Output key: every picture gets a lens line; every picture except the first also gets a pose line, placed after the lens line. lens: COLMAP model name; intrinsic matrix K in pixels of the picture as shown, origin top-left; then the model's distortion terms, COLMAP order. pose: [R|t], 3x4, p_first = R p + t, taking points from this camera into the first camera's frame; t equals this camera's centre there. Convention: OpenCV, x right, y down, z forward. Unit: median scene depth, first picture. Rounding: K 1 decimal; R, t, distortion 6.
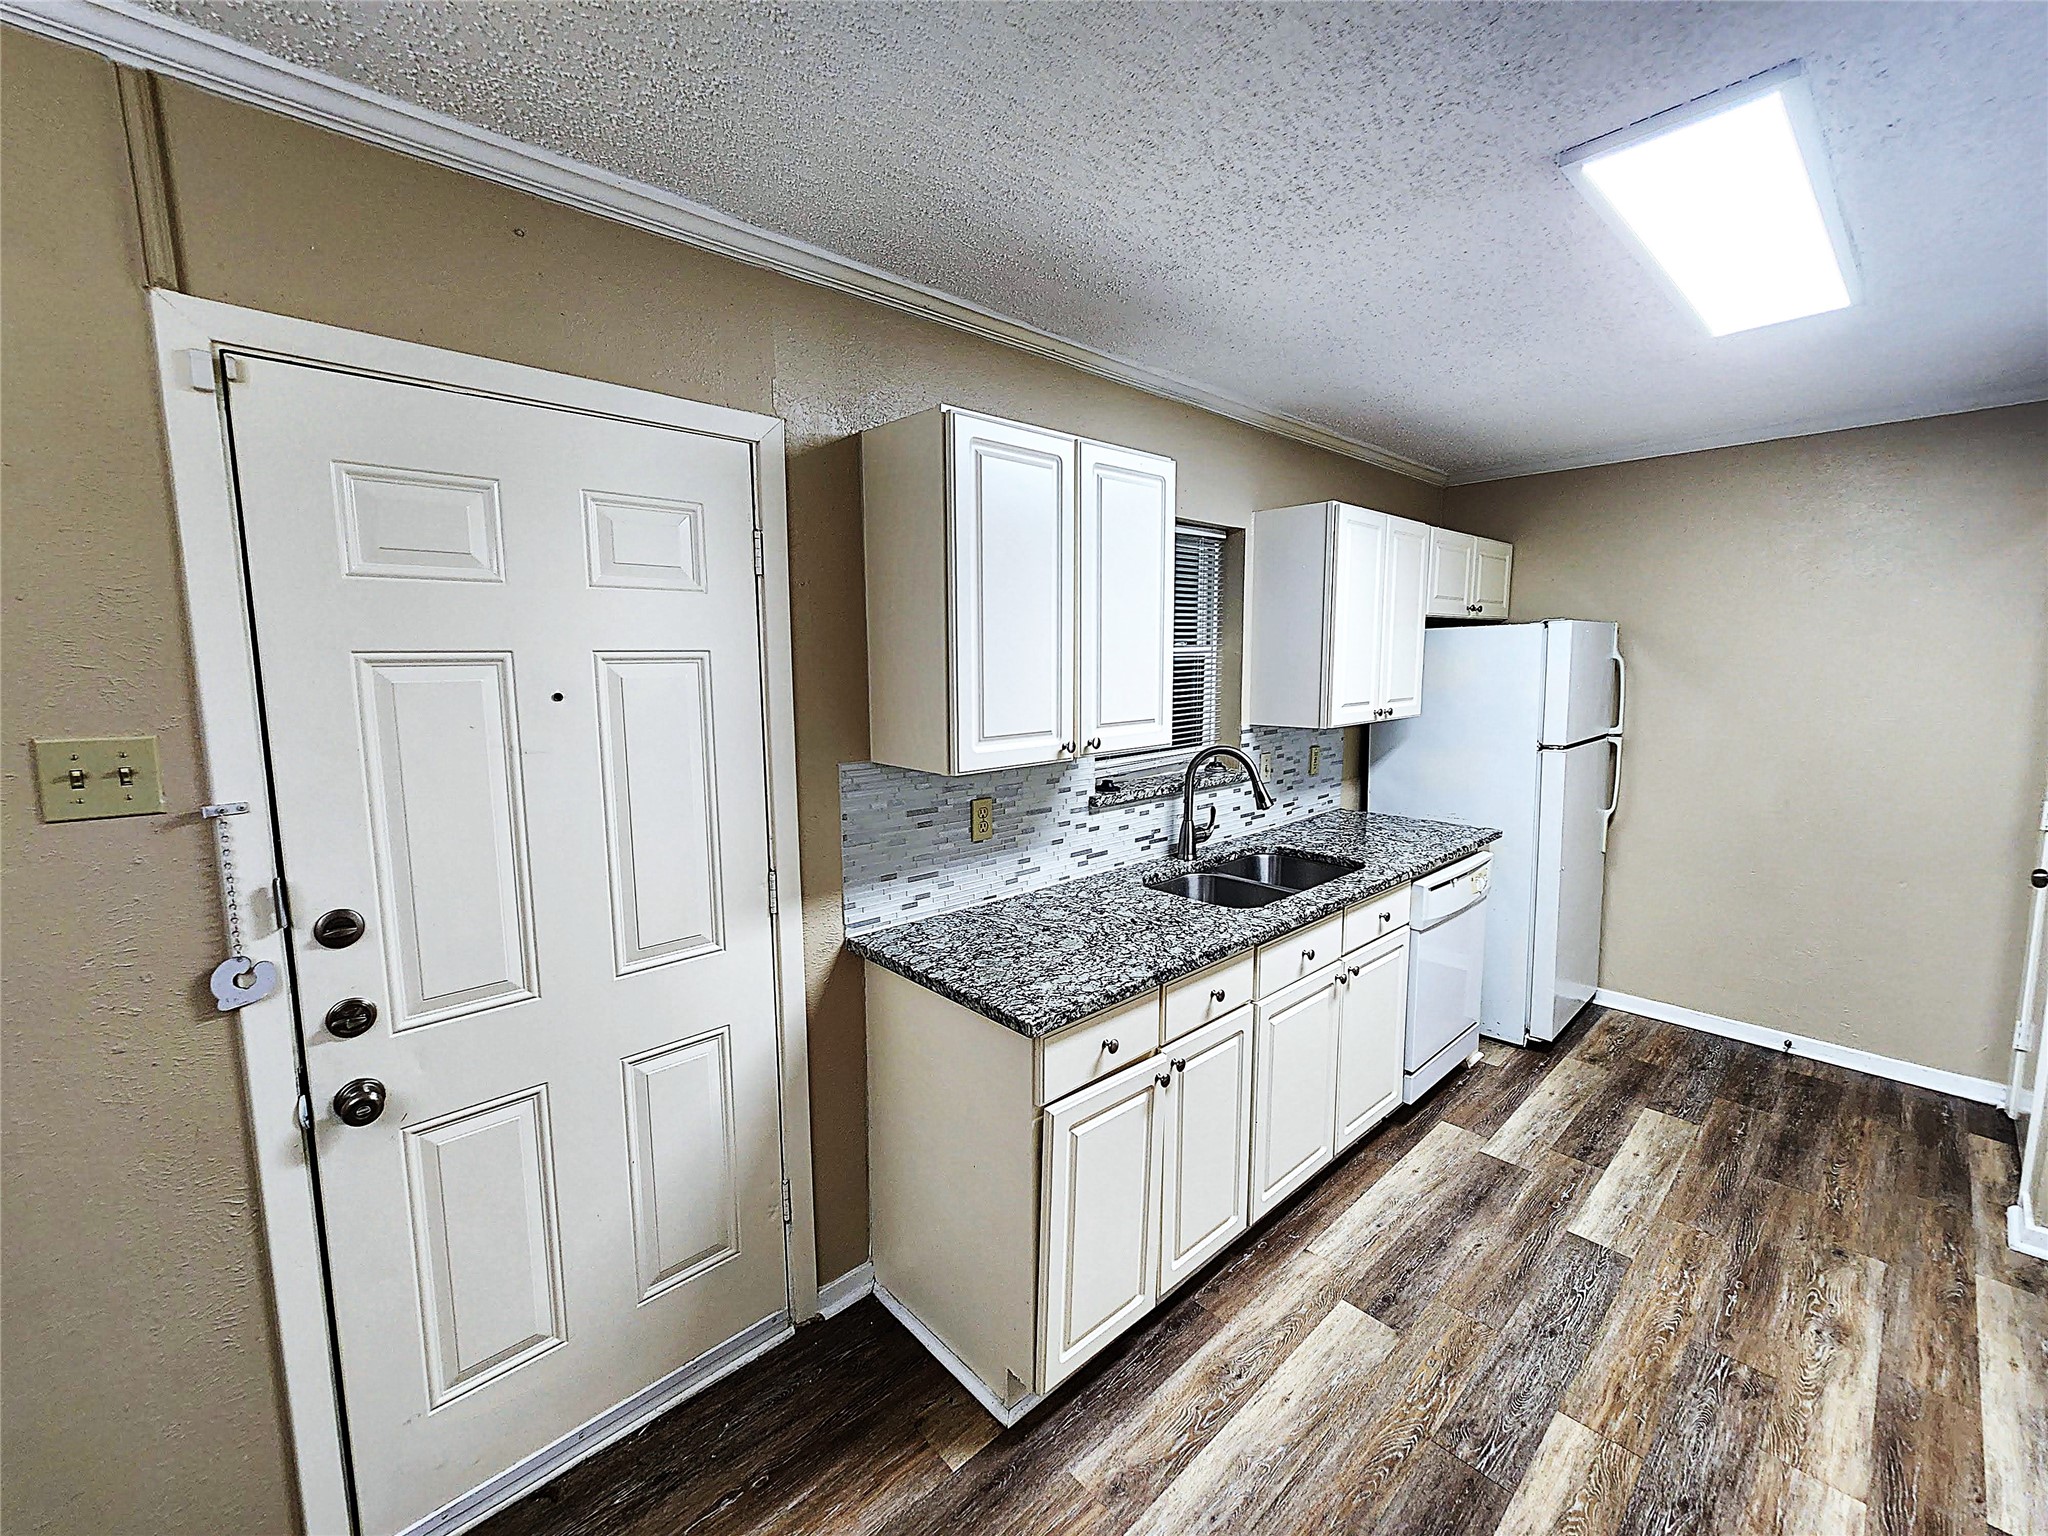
lens RADIAL K [[842.2, 0, 1021.6], [0, 842.2, 757.6], [0, 0, 1]] dist [0.000906, -0.000766]
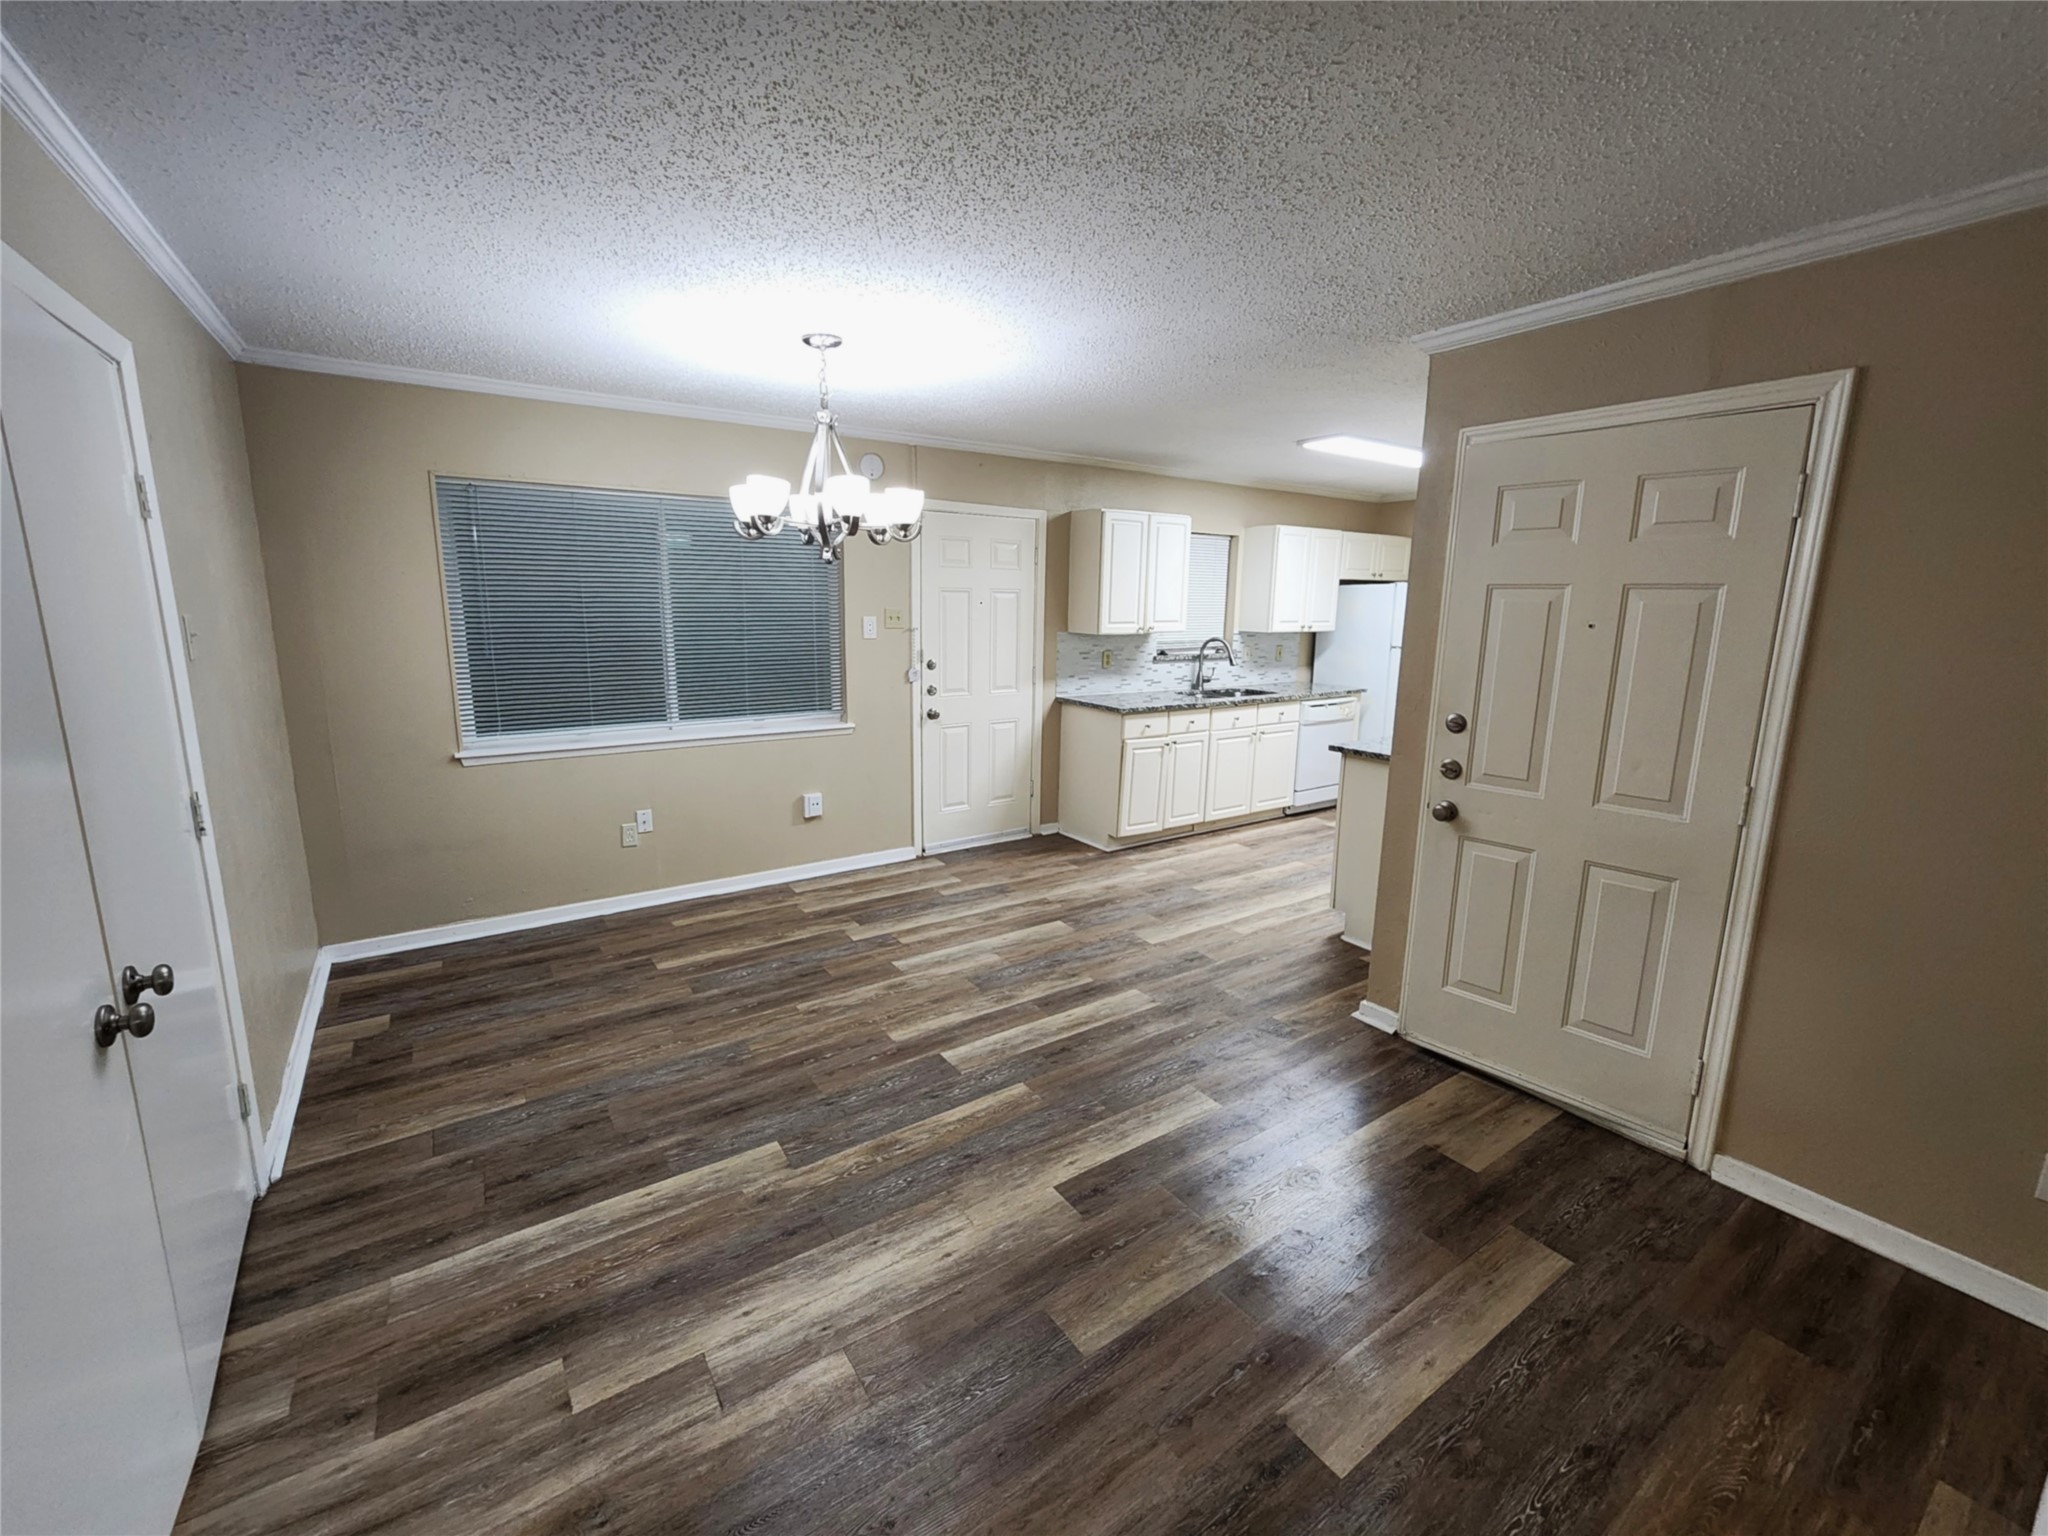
lens RADIAL K [[842.2, 0, 1015.5], [0, 842.2, 758.0], [0, 0, 1]] dist [0.000906, -0.000766]
pose [[0.988548, 0.049238, -0.142648, 0.059527], [-0.039666, 0.996815, 0.069189, 0.216976], [0.145600, -0.062739, 0.987352, -1.648774]]
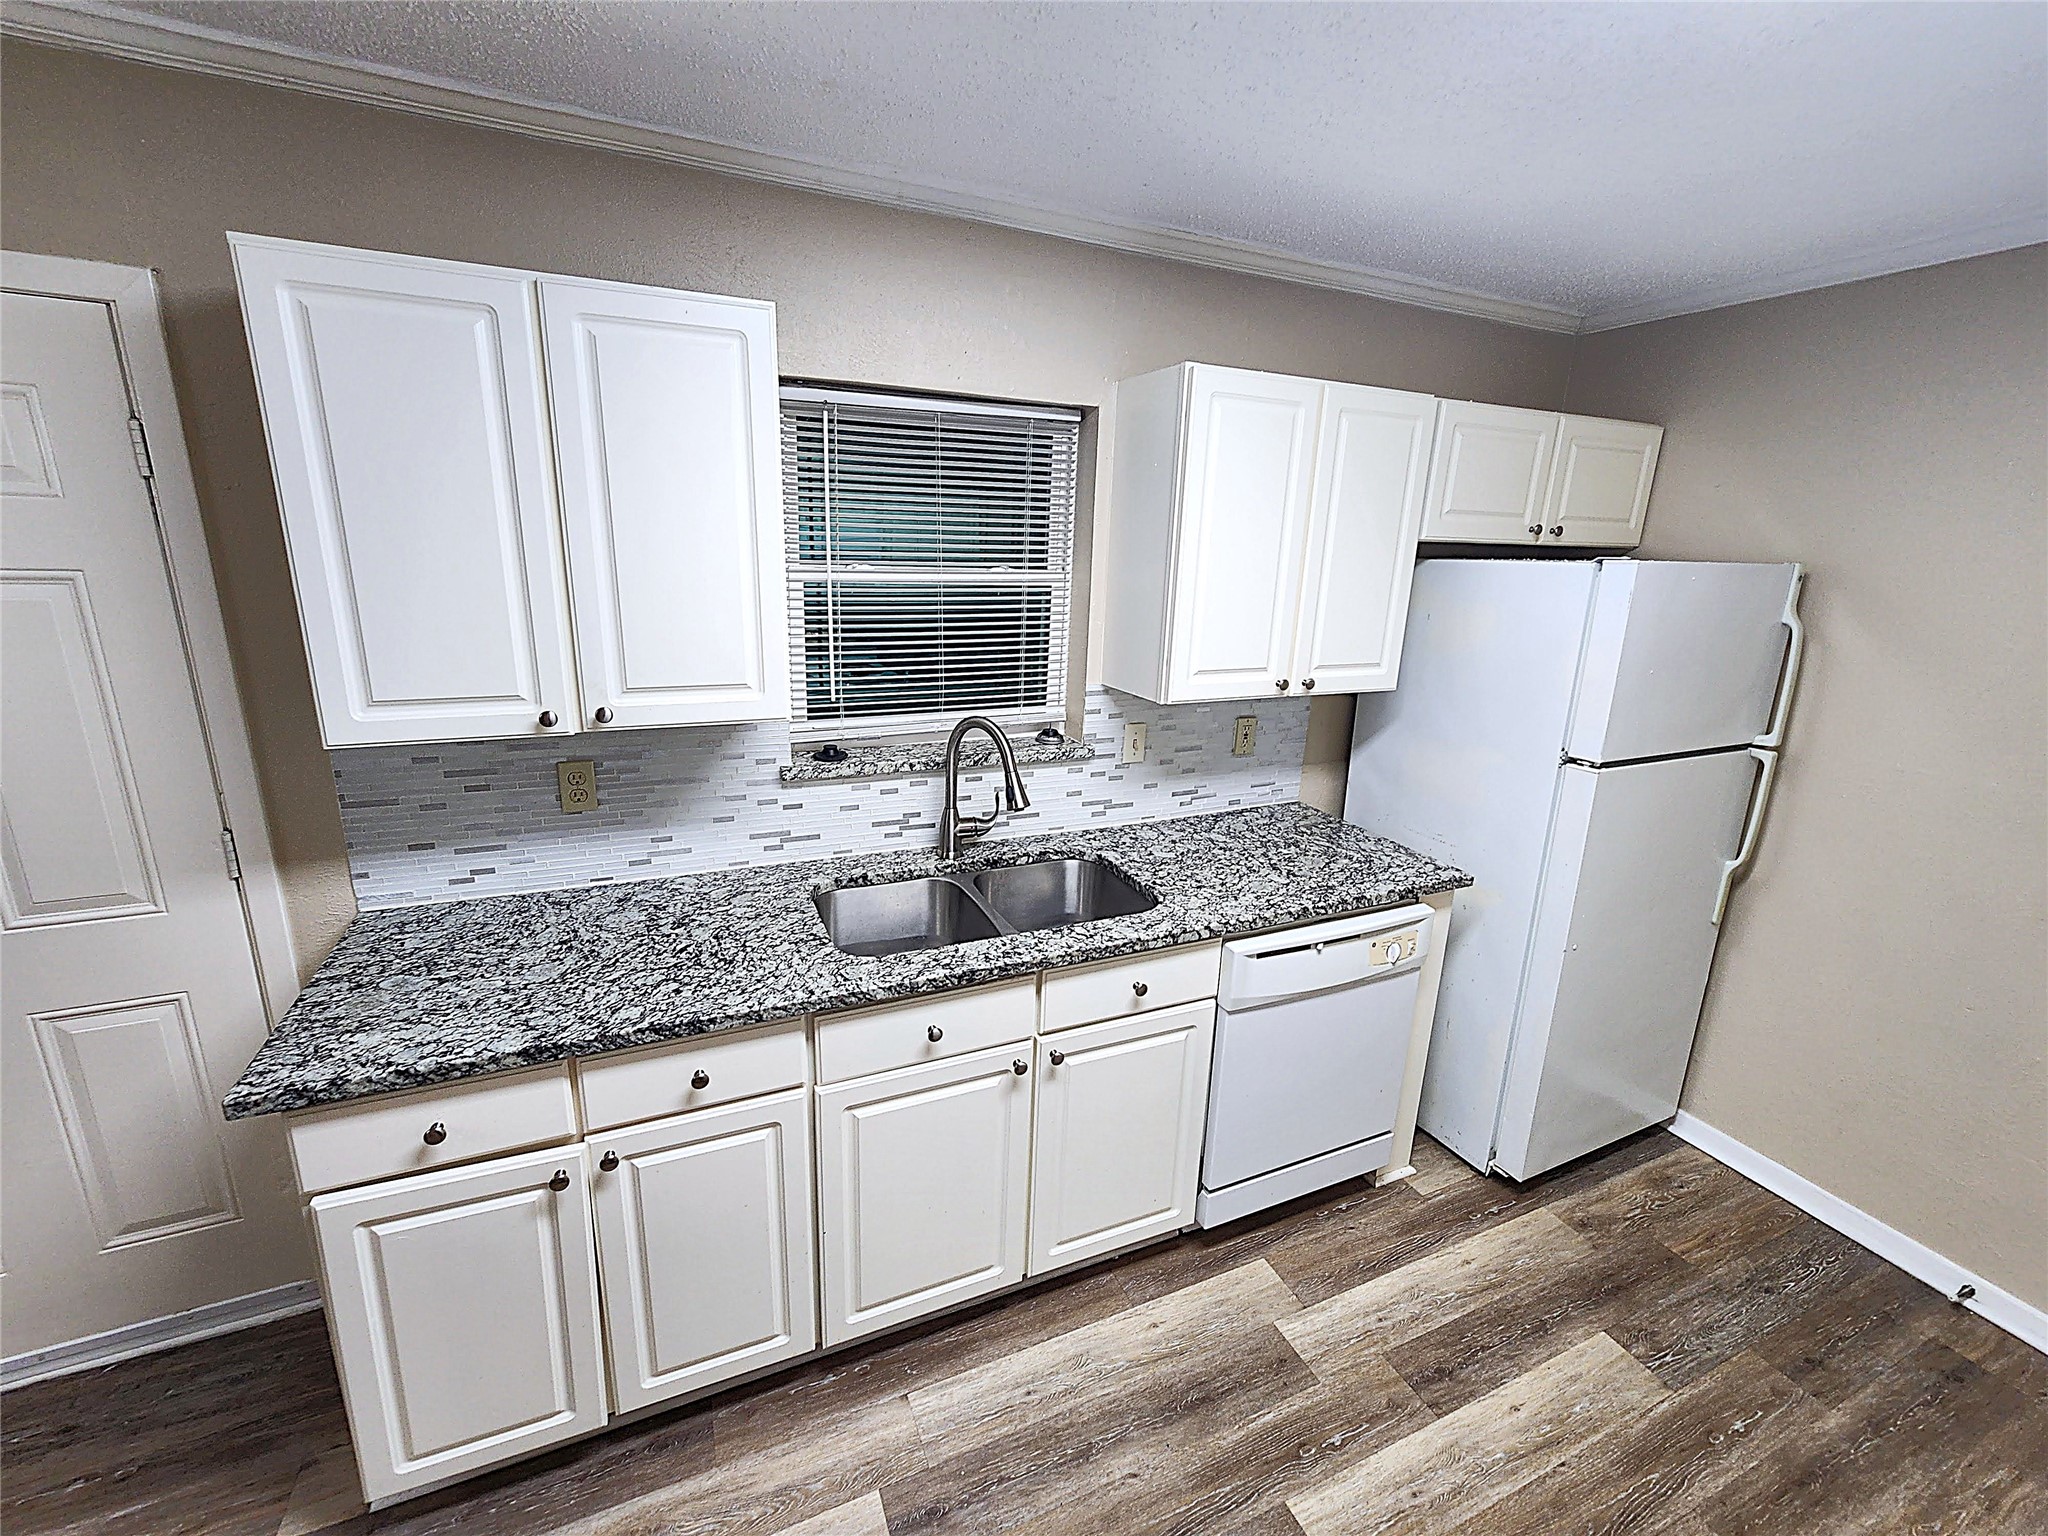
lens RADIAL K [[842.2, 0, 1020.1], [0, 842.2, 757.0], [0, 0, 1]] dist [0.000906, -0.000766]
pose [[0.944071, 0.119428, -0.307356, 0.637192], [-0.078258, 0.986625, 0.142993, -0.110599], [0.320323, -0.110942, 0.940790, 0.402025]]
